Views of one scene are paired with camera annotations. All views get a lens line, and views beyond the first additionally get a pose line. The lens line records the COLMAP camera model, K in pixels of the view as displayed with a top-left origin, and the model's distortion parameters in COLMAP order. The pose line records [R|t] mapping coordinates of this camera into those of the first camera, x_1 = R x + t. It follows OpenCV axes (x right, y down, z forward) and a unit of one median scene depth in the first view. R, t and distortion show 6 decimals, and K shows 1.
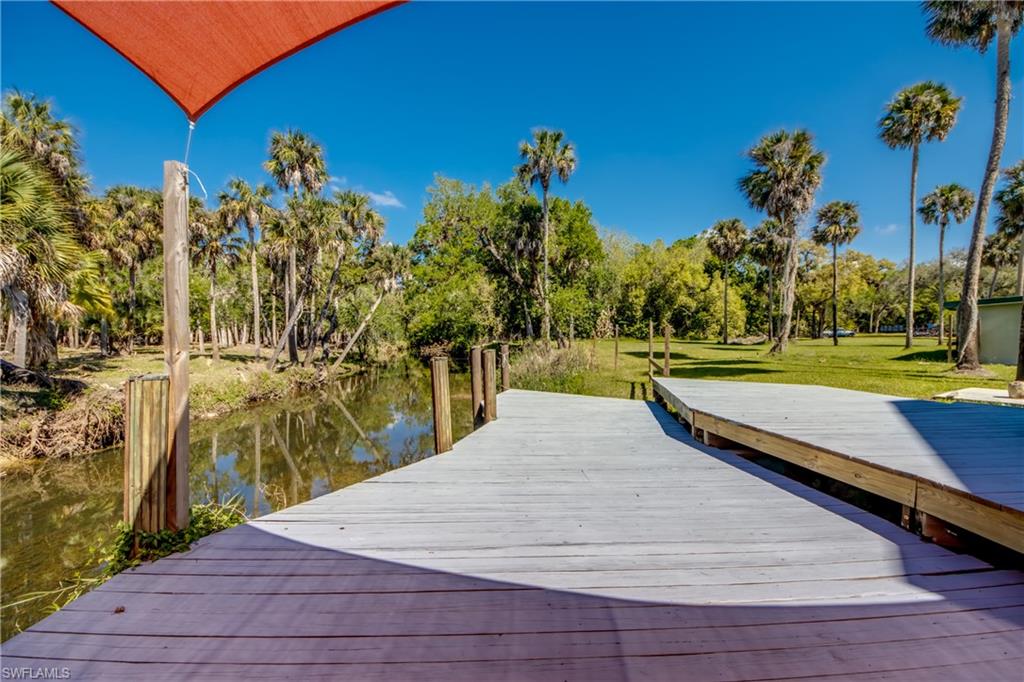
lens RADIAL K [[375.1, 0, 507.1], [0, 375.1, 342.3], [0, 0, 1]] dist [0.000987, -0.012088]
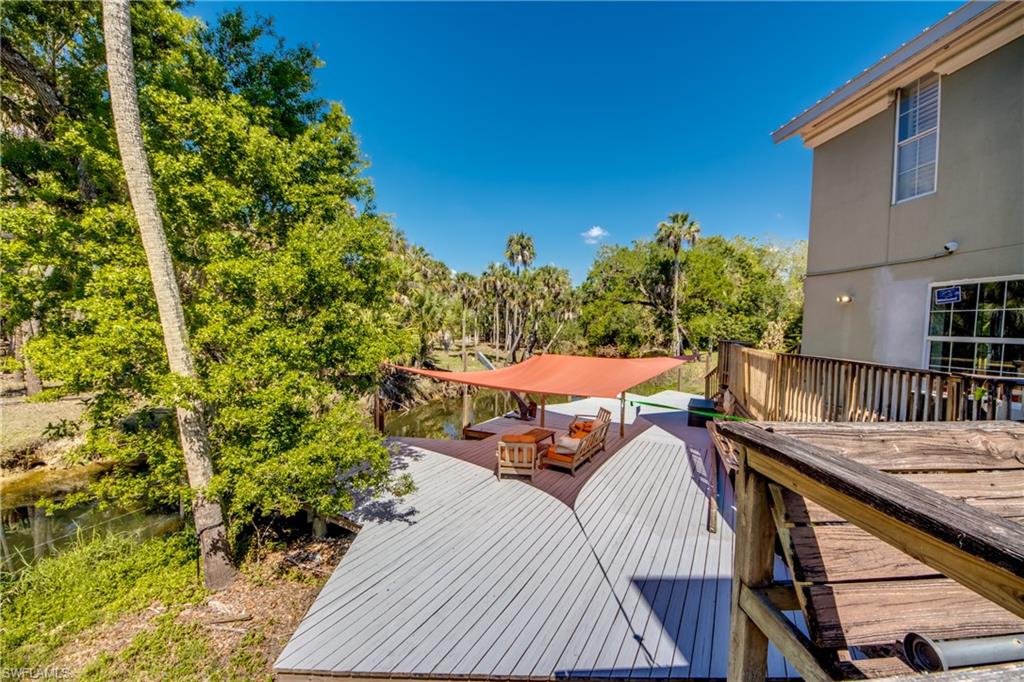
lens RADIAL K [[375.1, 0, 507.1], [0, 375.1, 342.3], [0, 0, 1]] dist [0.000987, -0.012088]
pose [[0.882888, 0.048186, -0.467105, 0.206157], [-0.035066, 0.998709, 0.036747, -0.094413], [0.468273, -0.016064, 0.883438, -0.529725]]
